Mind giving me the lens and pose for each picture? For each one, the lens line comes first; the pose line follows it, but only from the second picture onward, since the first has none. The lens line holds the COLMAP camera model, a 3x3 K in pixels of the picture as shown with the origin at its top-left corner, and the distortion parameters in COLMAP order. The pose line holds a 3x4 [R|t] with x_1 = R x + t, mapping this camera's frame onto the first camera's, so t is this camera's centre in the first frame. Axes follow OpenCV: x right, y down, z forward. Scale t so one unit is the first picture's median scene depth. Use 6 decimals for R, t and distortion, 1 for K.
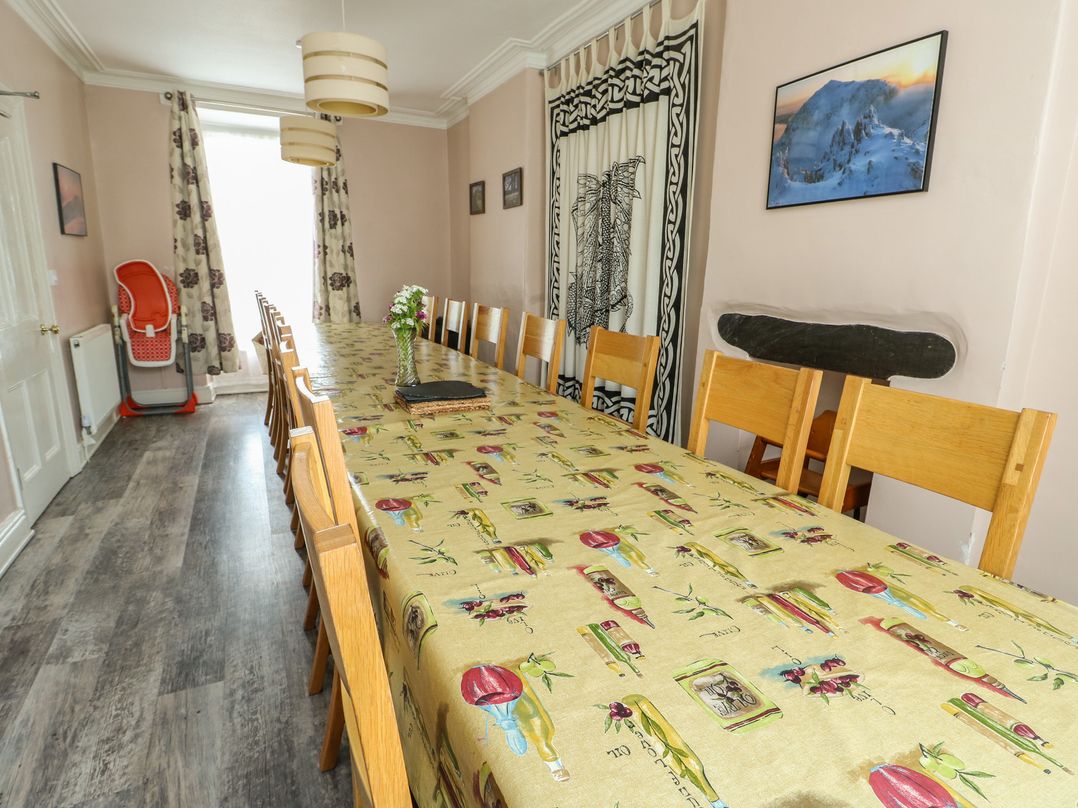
lens RADIAL K [[568.4, 0, 539.0], [0, 568.4, 404.0], [0, 0, 1]] dist [-0.001247, -0.012841]
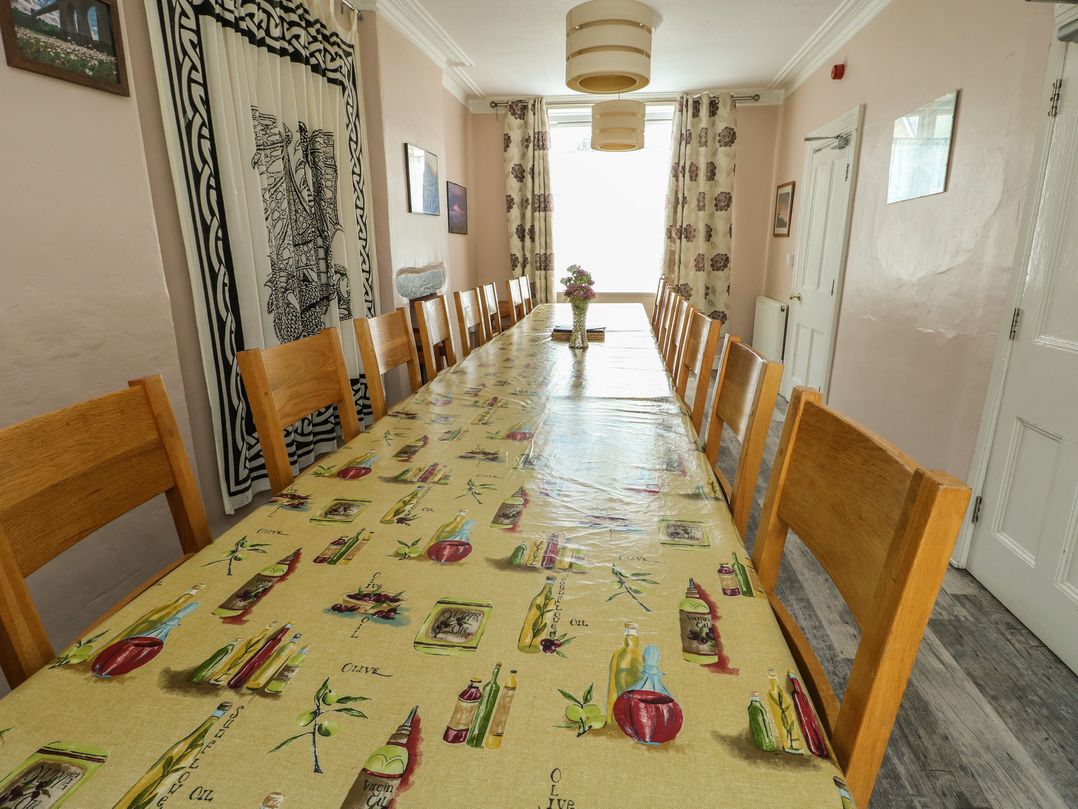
lens RADIAL K [[568.4, 0, 539.0], [0, 568.4, 404.5], [0, 0, 1]] dist [-0.001247, -0.012841]
pose [[-0.827355, -0.155329, 0.539775, -0.344915], [0.126847, 0.884503, 0.448958, -0.355283], [-0.547169, 0.439917, -0.712095, 1.499301]]
